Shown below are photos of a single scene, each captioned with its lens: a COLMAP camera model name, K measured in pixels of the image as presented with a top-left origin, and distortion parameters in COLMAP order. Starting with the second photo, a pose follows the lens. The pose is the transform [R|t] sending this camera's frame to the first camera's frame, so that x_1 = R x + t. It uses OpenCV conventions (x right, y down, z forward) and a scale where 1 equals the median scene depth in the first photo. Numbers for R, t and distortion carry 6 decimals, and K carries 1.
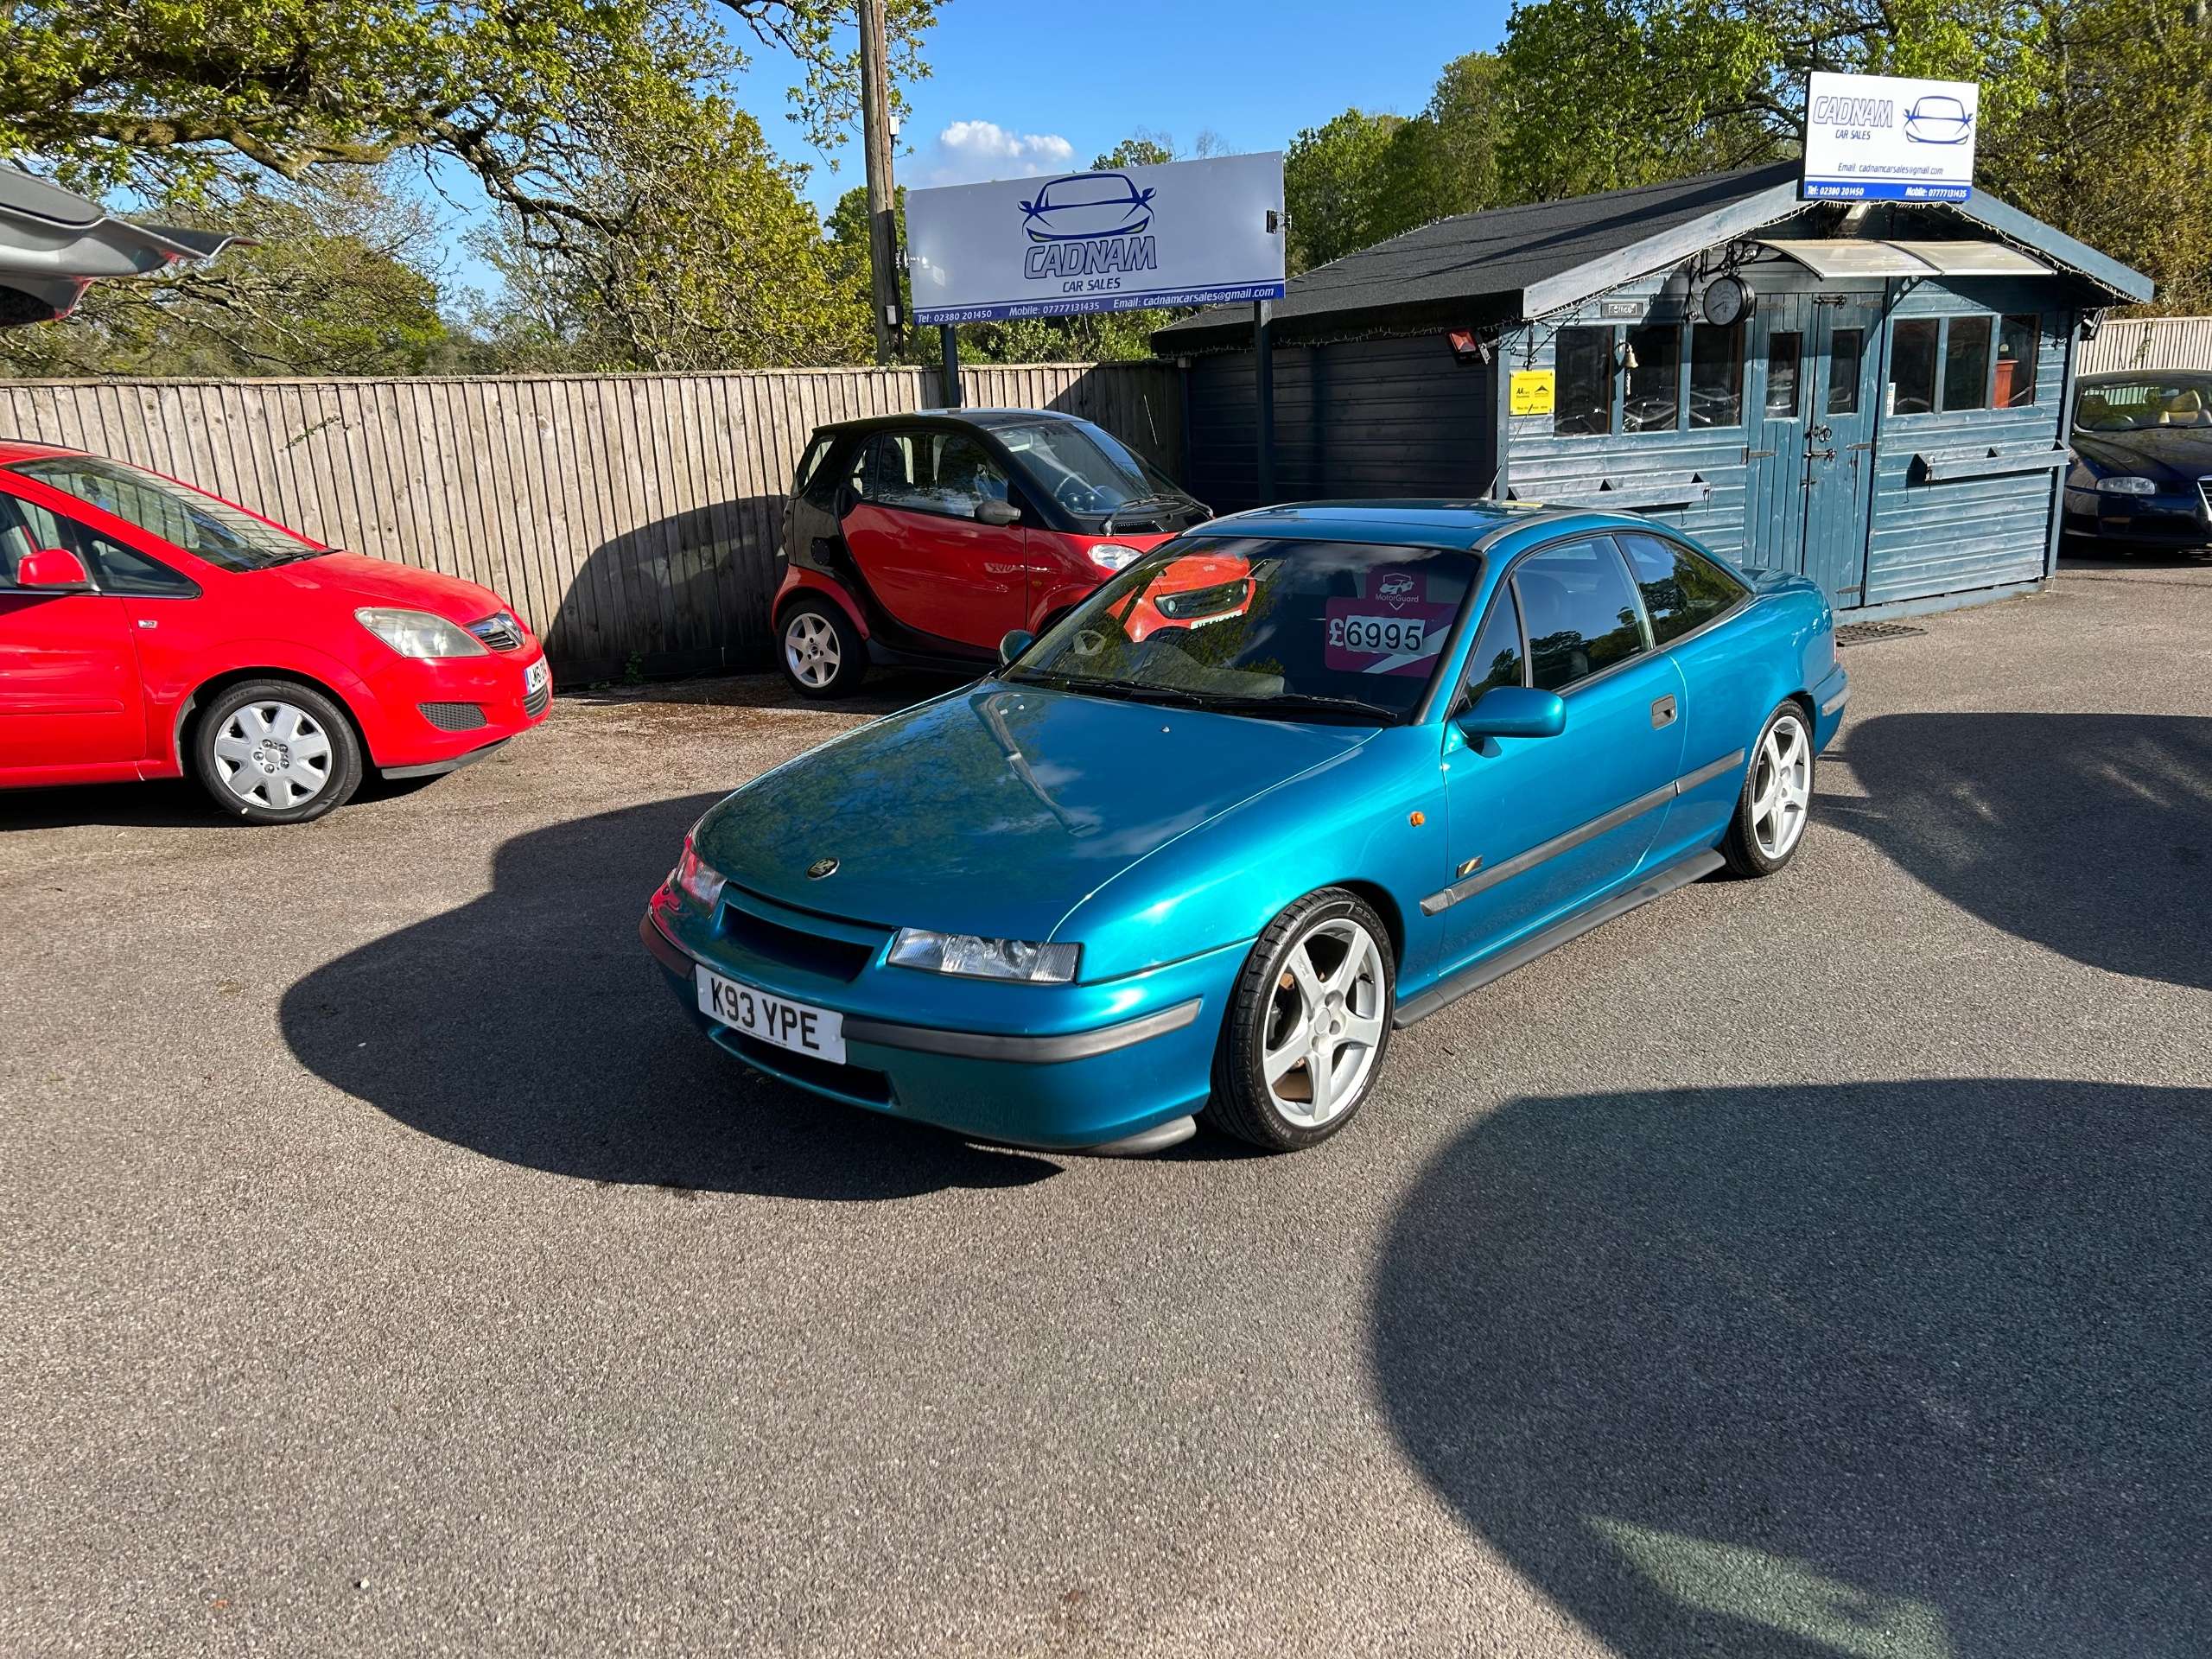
lens RADIAL K [[1677.4, 0, 1106.0], [0, 1677.4, 829.5], [0, 0, 1]] dist [0.055408, -0.057609]
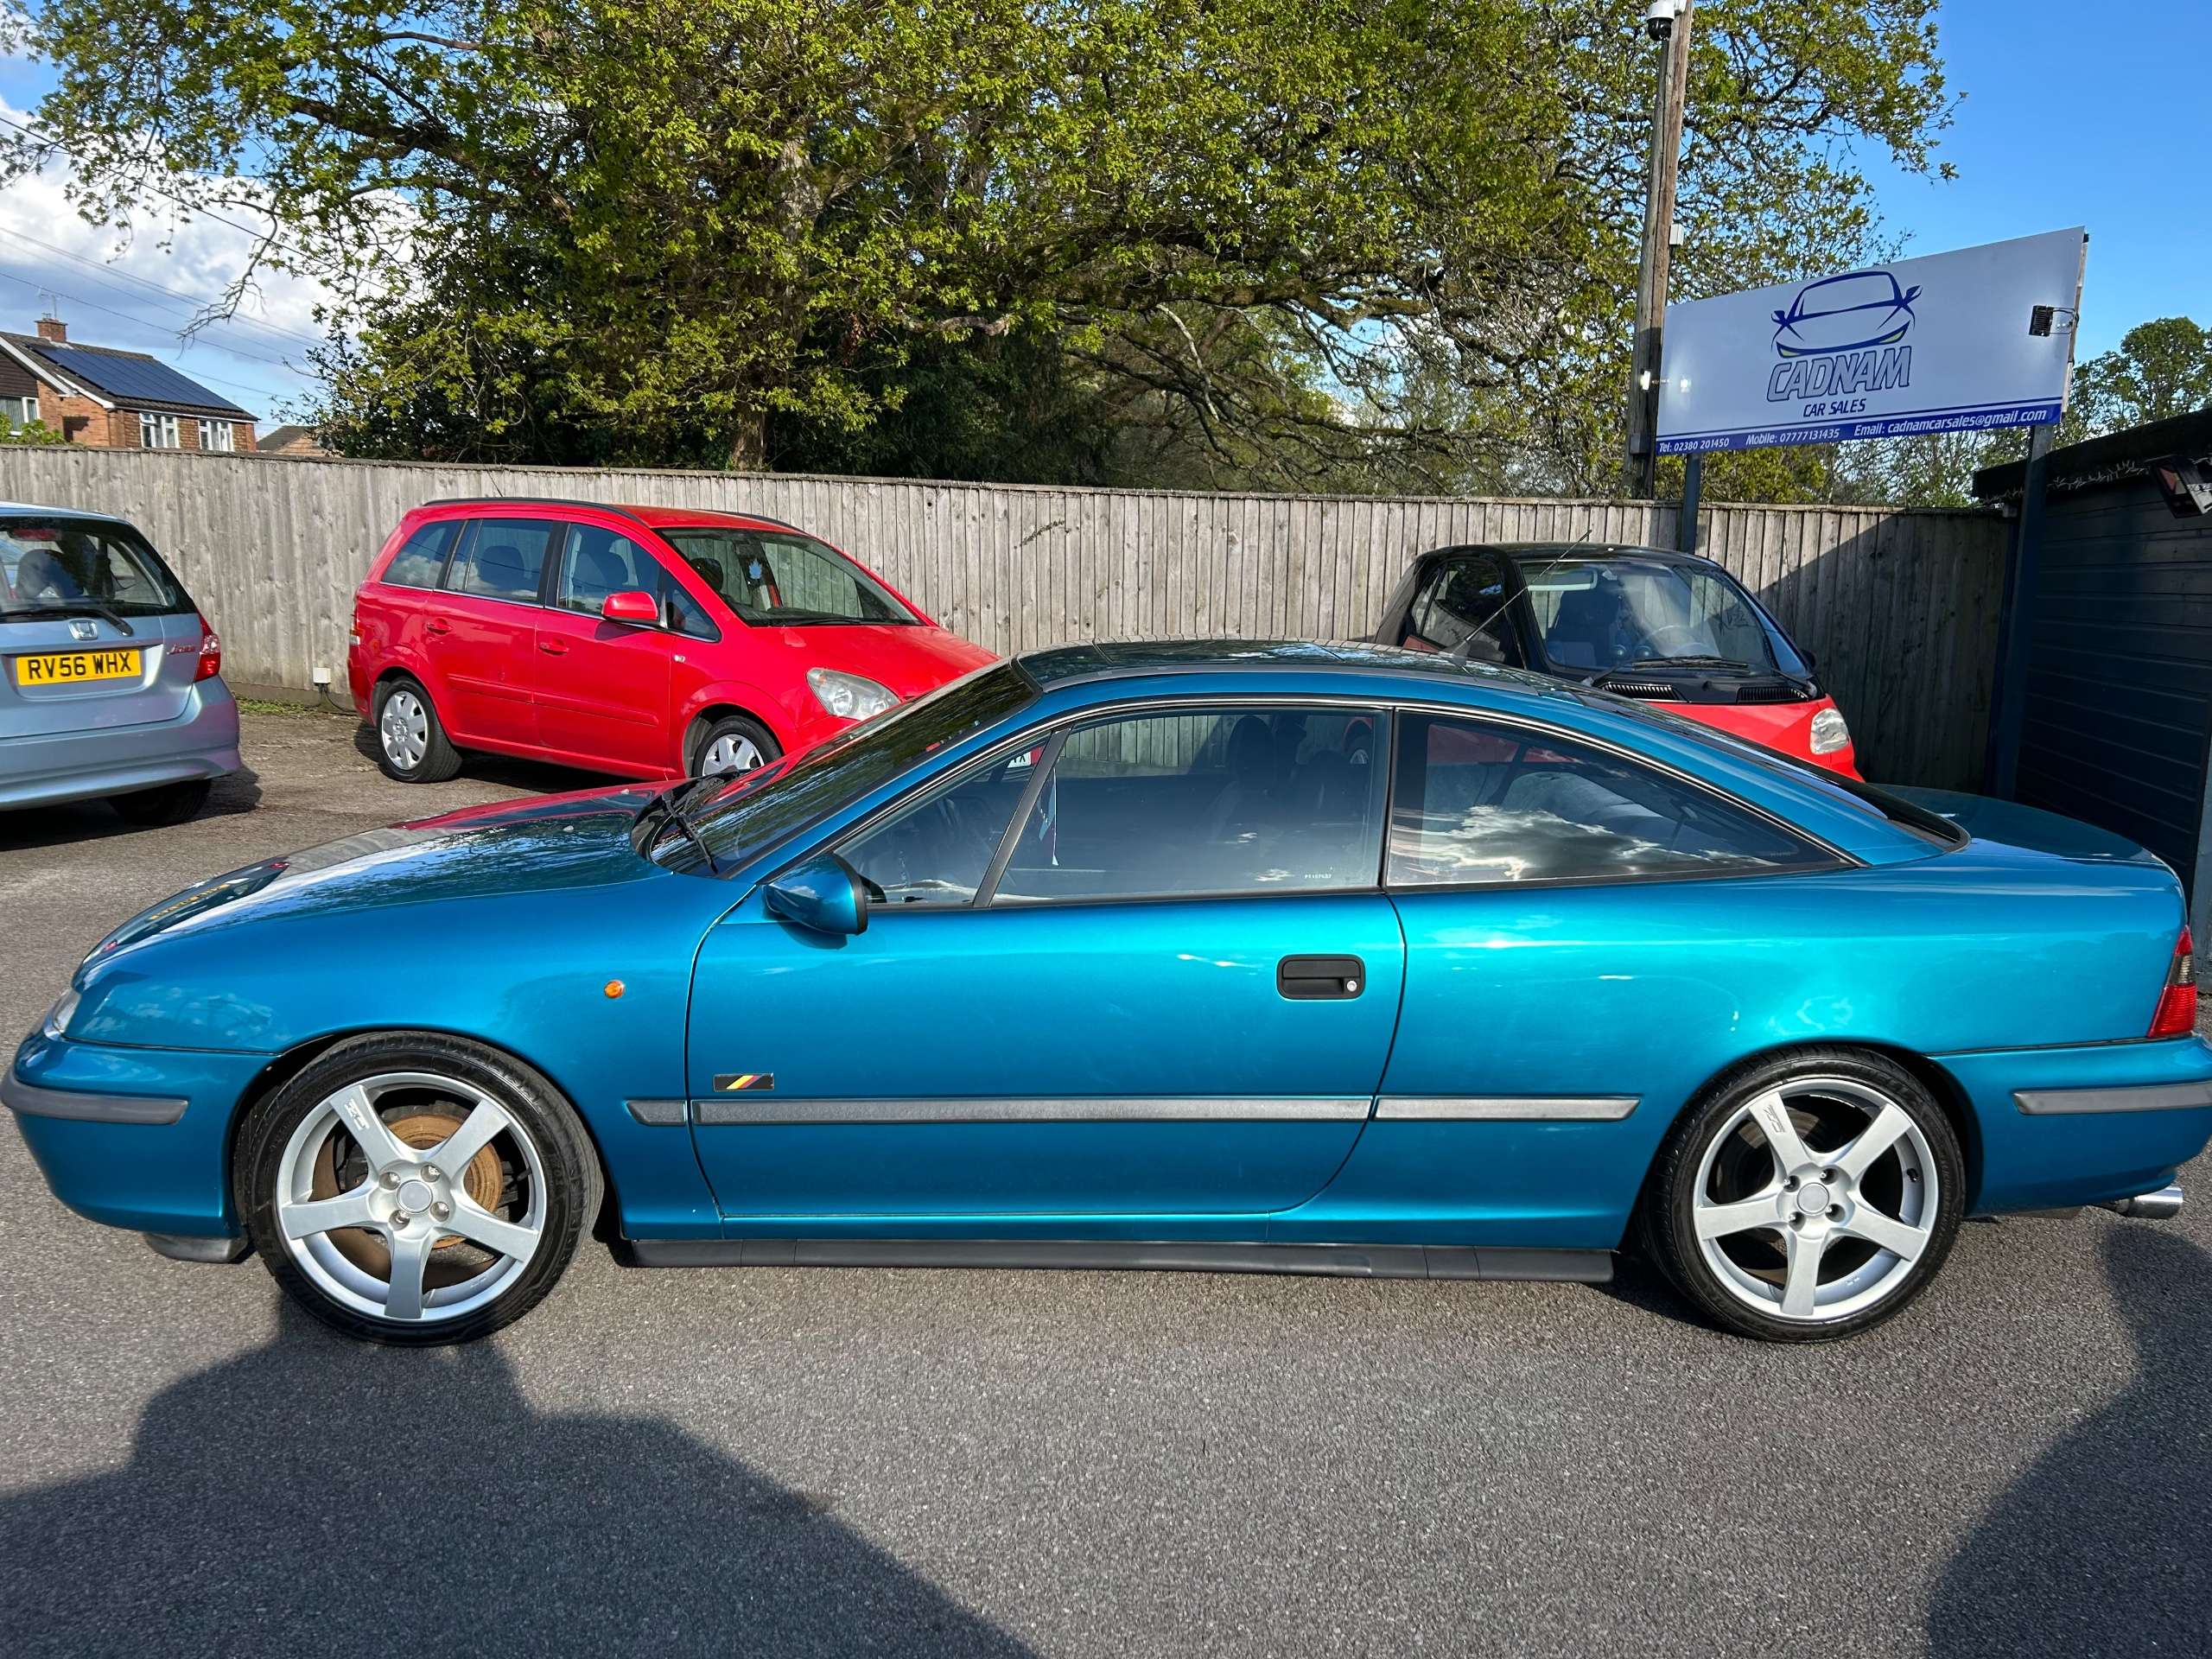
lens RADIAL K [[1674.1, 0, 1106.0], [0, 1674.1, 829.5], [0, 0, 1]] dist [-0.004165, -0.005209]
pose [[0.709090, 0.170202, -0.684268, 0.363068], [-0.229259, 0.973355, 0.004533, -0.058396], [0.666807, 0.153660, 0.729217, 0.247389]]
